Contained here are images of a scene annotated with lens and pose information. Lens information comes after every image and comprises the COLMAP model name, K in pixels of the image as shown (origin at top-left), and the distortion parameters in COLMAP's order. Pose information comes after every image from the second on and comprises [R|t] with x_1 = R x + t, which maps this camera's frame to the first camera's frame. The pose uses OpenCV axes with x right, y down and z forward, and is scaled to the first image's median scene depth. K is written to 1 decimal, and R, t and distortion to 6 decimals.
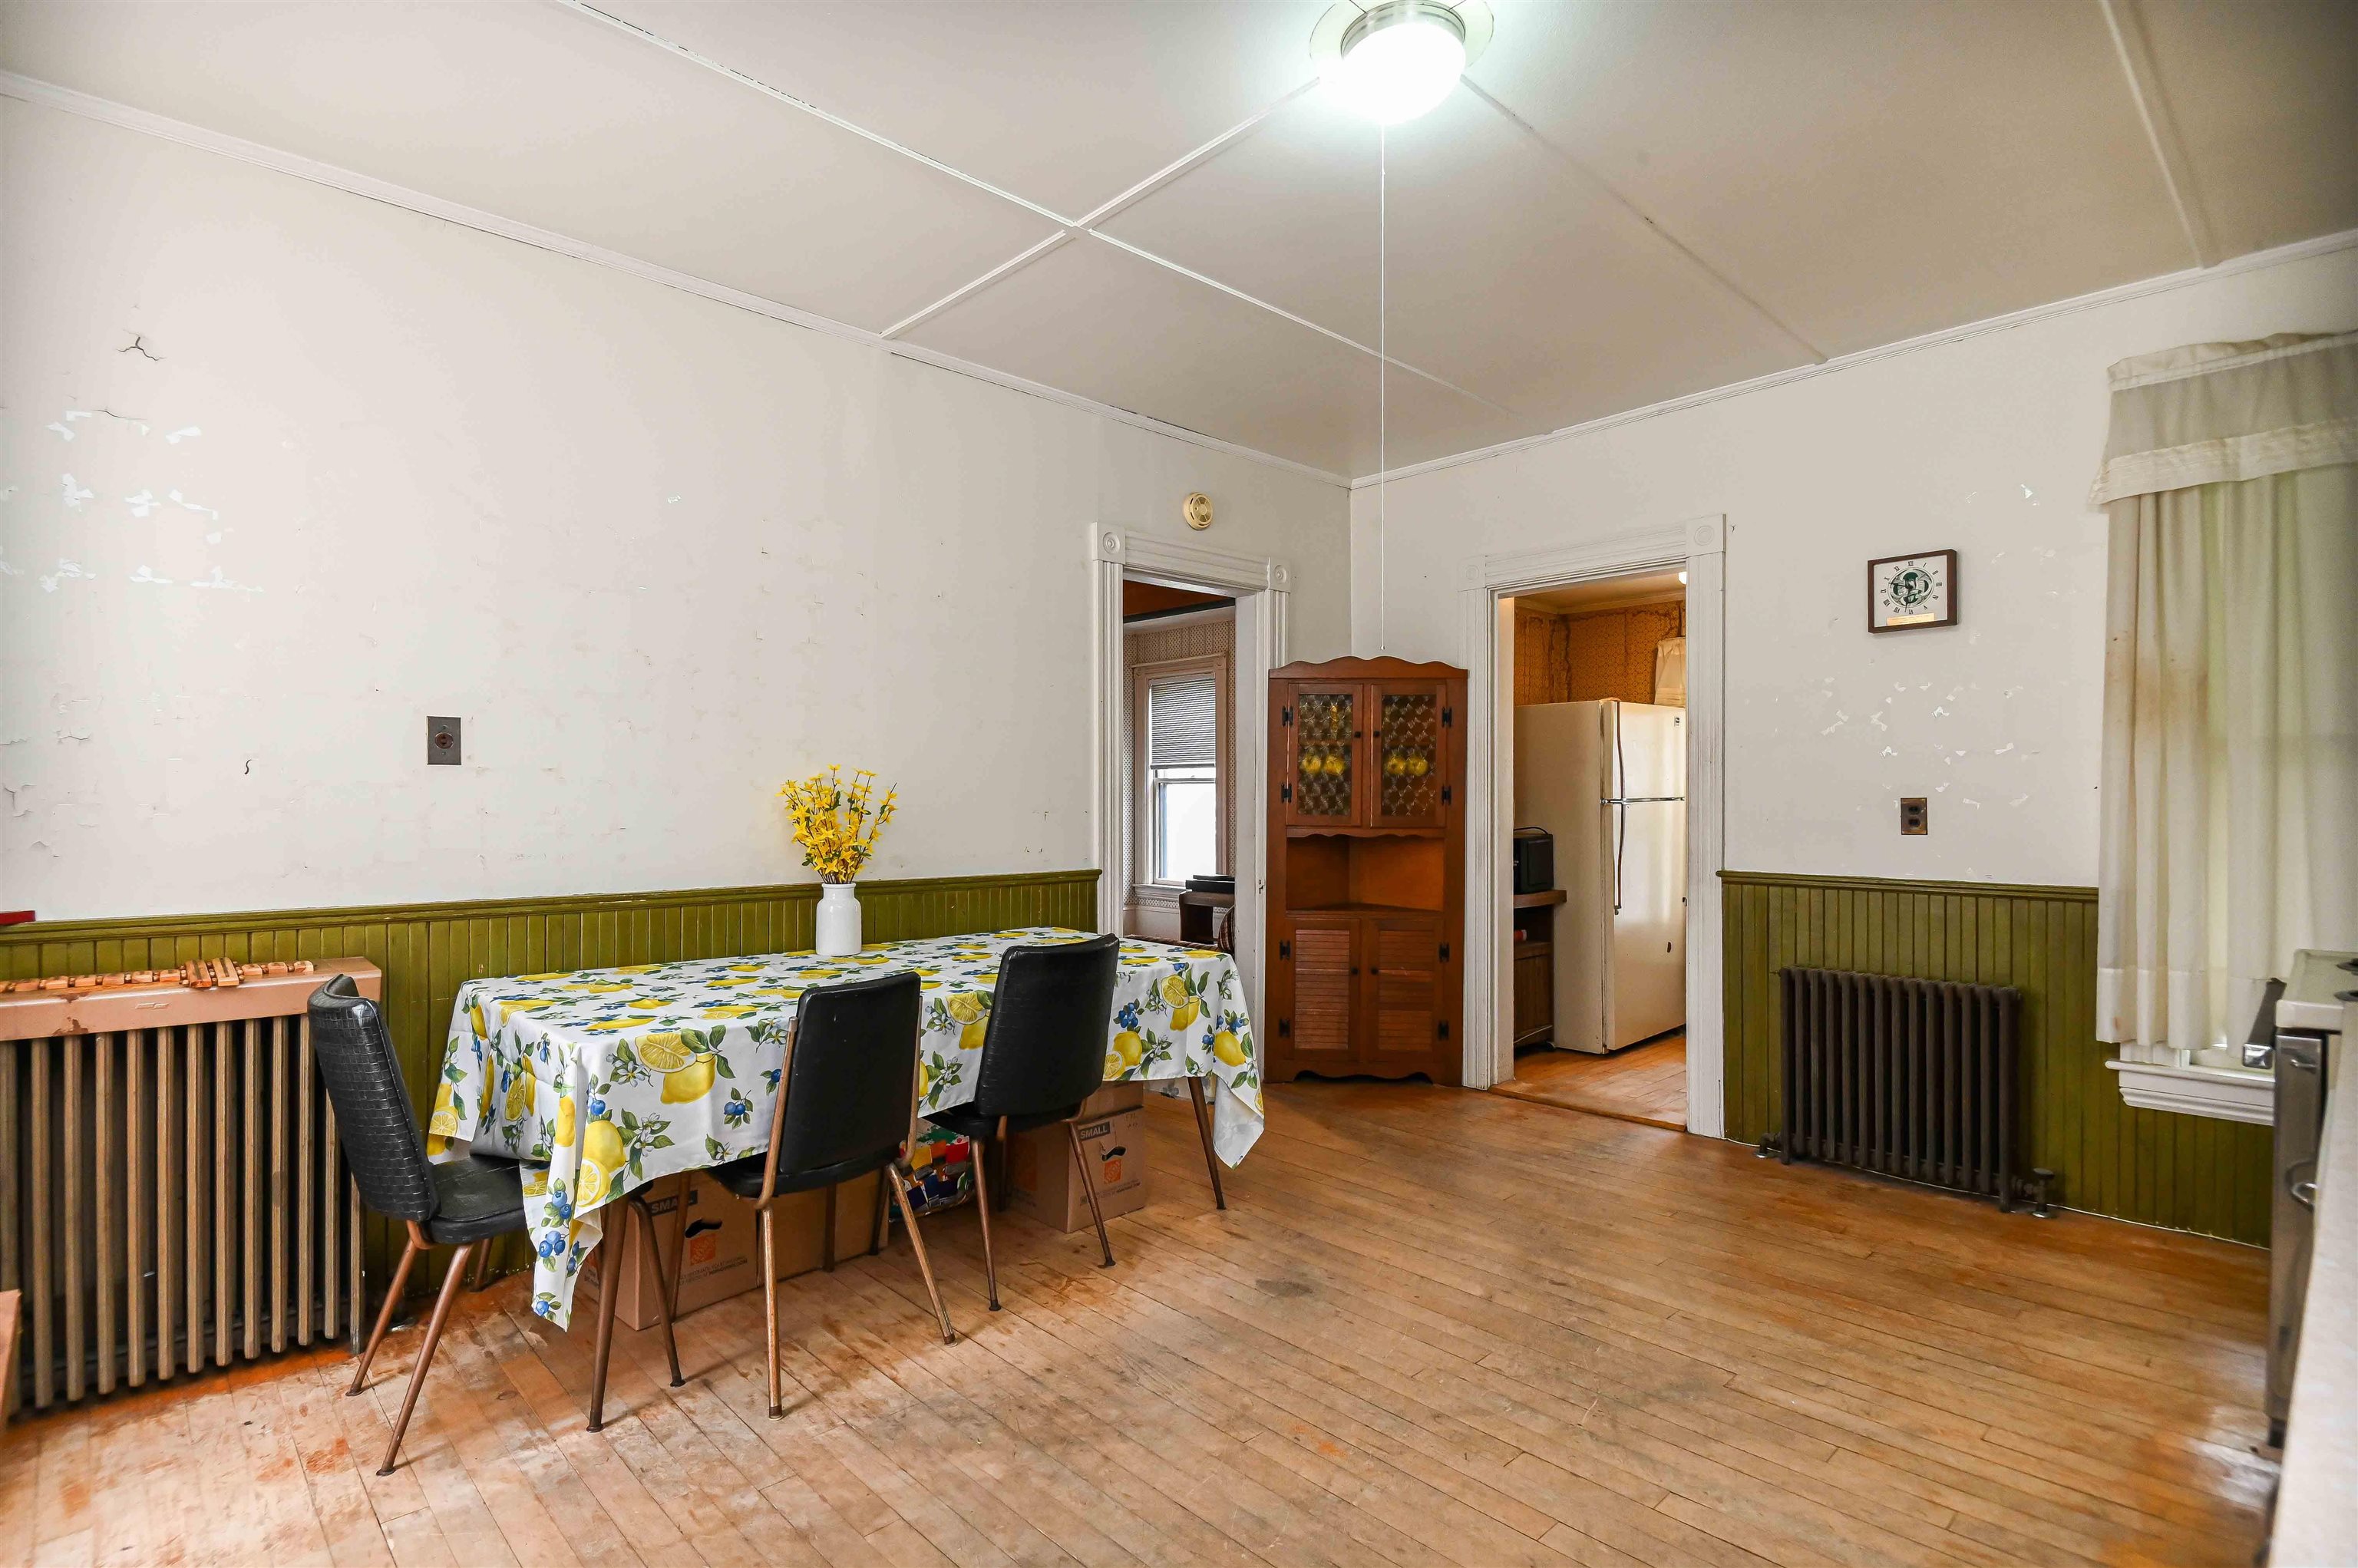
lens RADIAL K [[1147.6, 0, 1163.4], [0, 1147.6, 804.2], [0, 0, 1]] dist [0.017586, -0.021565]
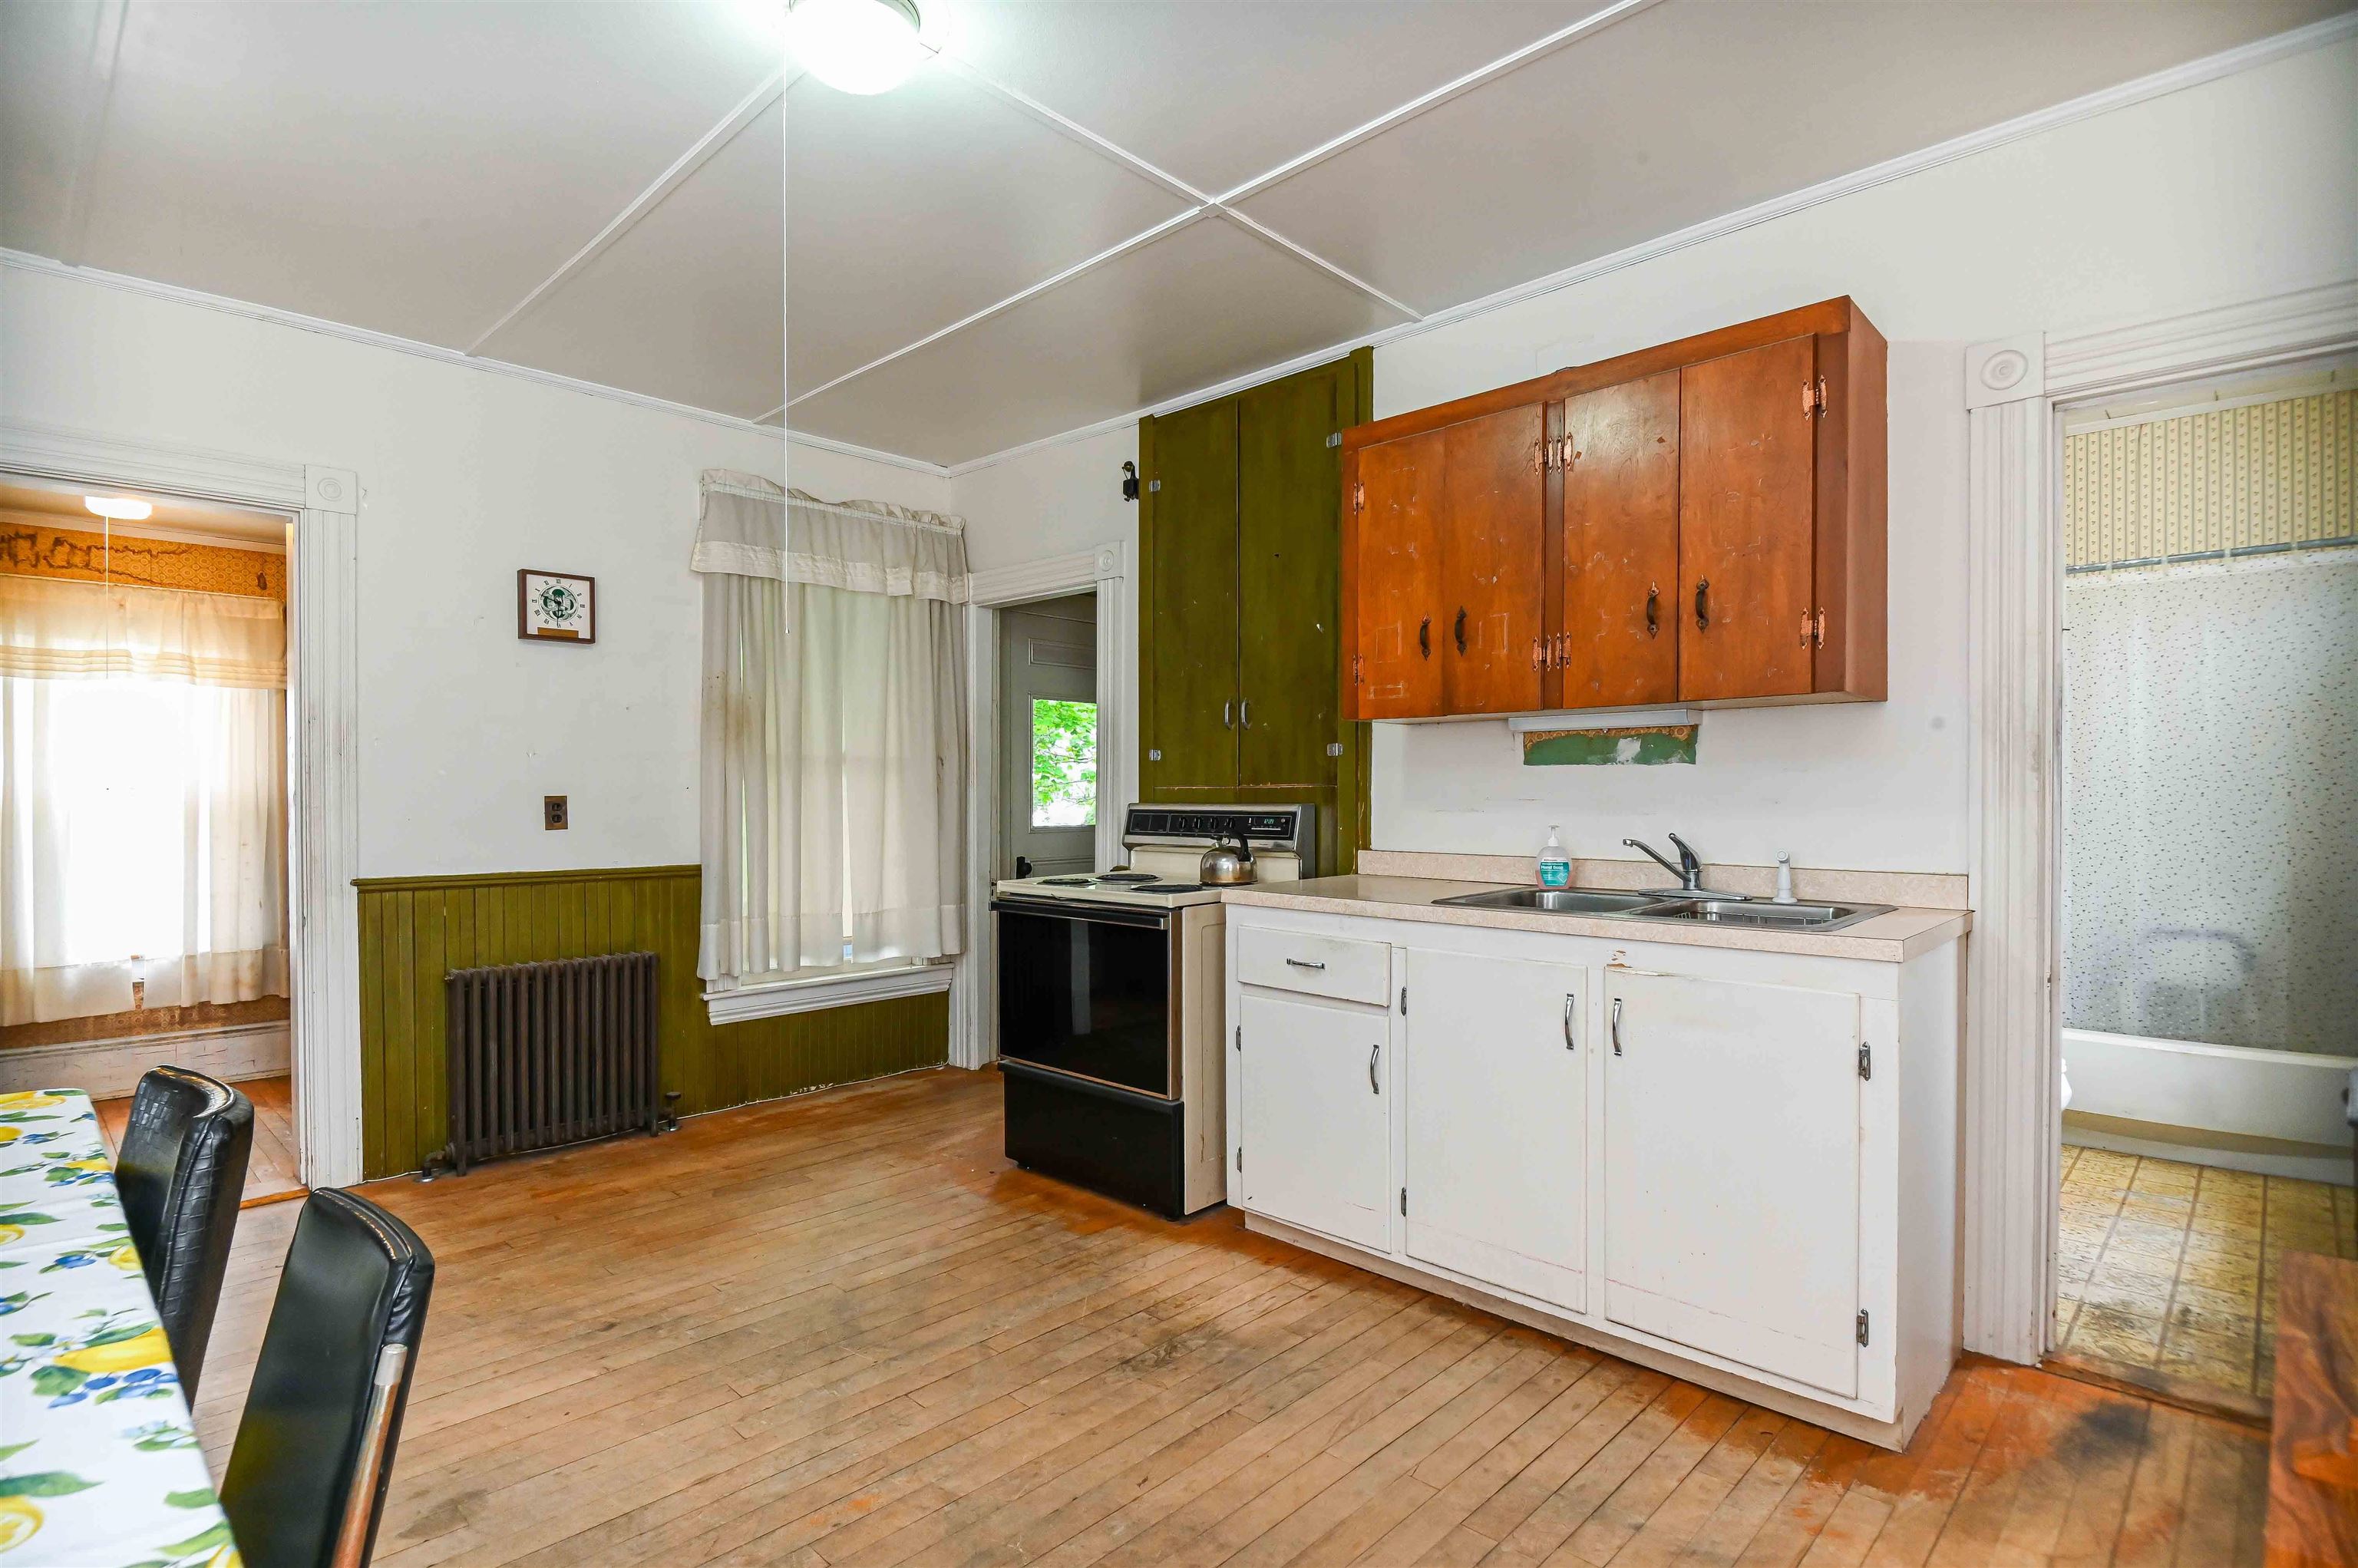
lens RADIAL K [[1147.6, 0, 1163.4], [0, 1147.6, 804.2], [0, 0, 1]] dist [0.017586, -0.021565]
pose [[-0.041331, -0.009729, 0.999098, -0.511857], [0.005034, 0.999938, 0.009946, -0.006188], [-0.999133, 0.005441, -0.041279, 0.518883]]
